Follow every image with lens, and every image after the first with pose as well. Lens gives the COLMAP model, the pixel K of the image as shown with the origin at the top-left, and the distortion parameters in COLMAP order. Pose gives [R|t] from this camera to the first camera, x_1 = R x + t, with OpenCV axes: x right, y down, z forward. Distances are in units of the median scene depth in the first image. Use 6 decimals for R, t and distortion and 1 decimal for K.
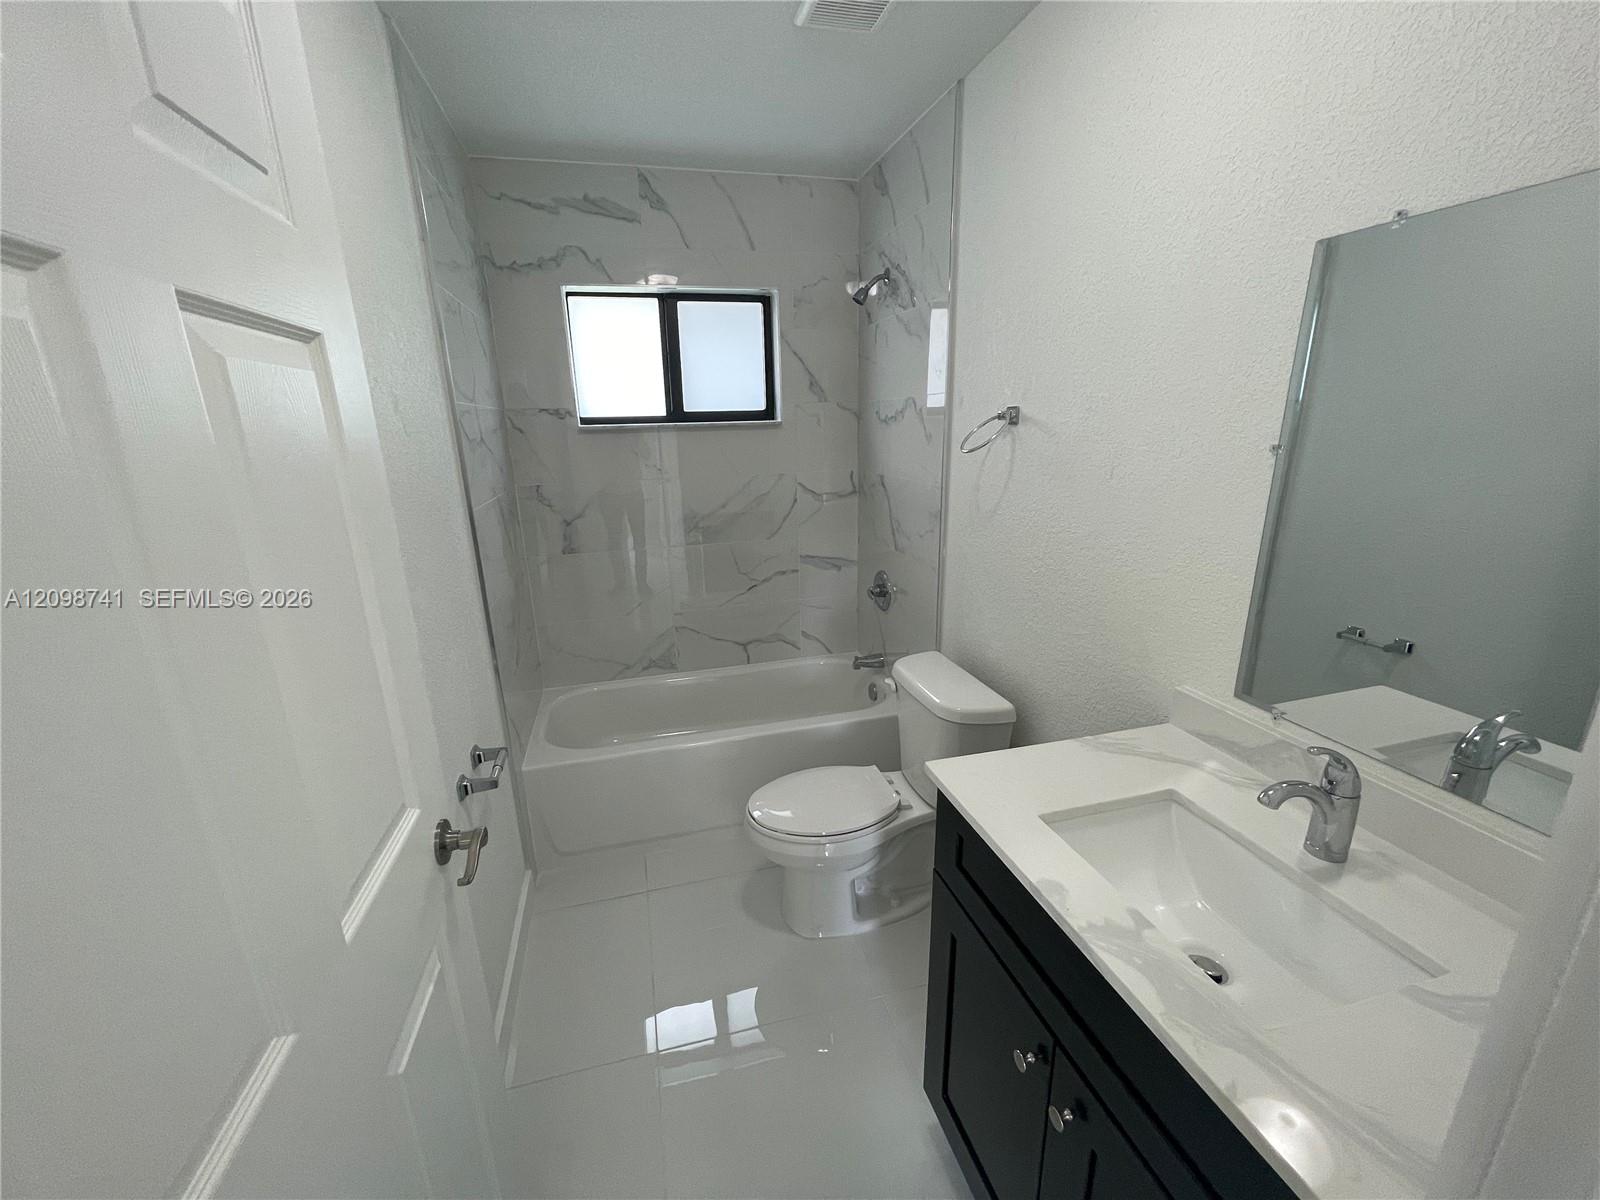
lens RADIAL K [[632.6, 0, 790.0], [0, 632.6, 603.3], [0, 0, 1]] dist [0.000129, -0.000084]
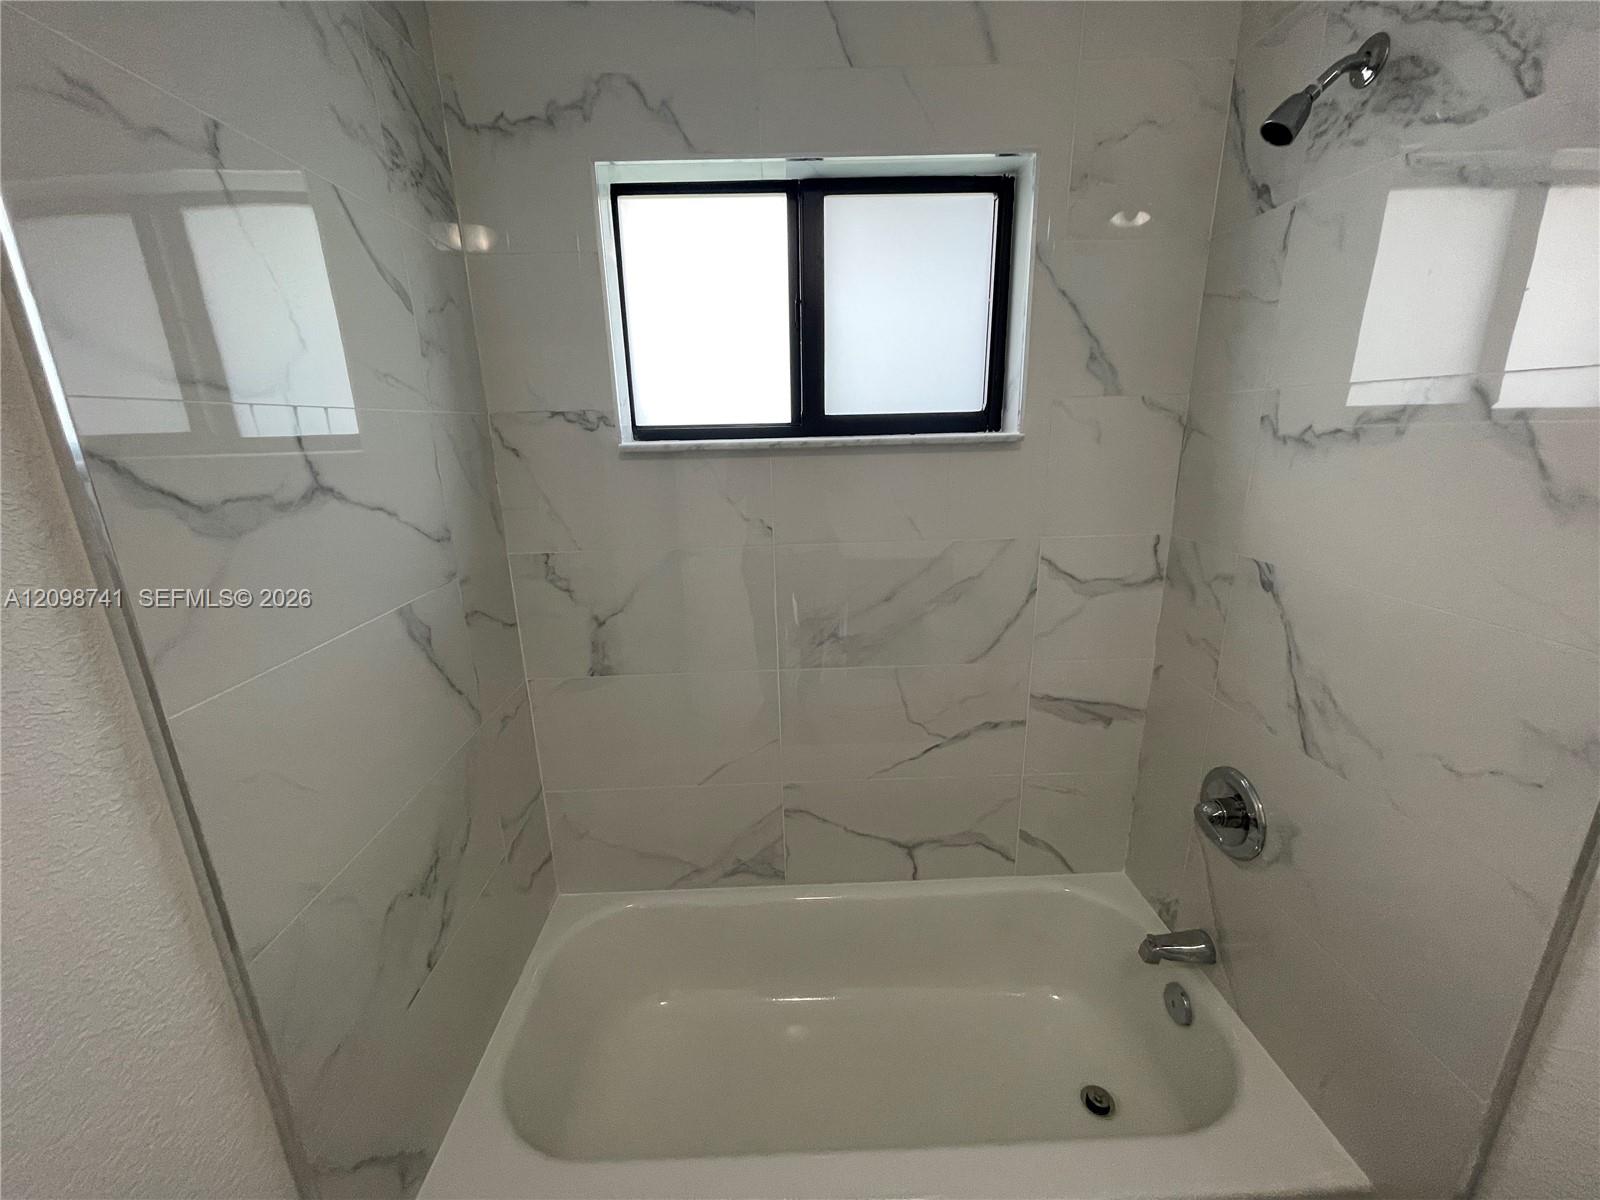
lens RADIAL K [[650.1, 0, 795.6], [0, 650.1, 607.8], [0, 0, 1]] dist [-0.000556, -0.000176]
pose [[0.975150, 0.063258, -0.212324, -0.073200], [-0.062405, 0.997993, 0.010727, -0.161996], [0.212577, 0.002790, 0.977140, 0.513183]]
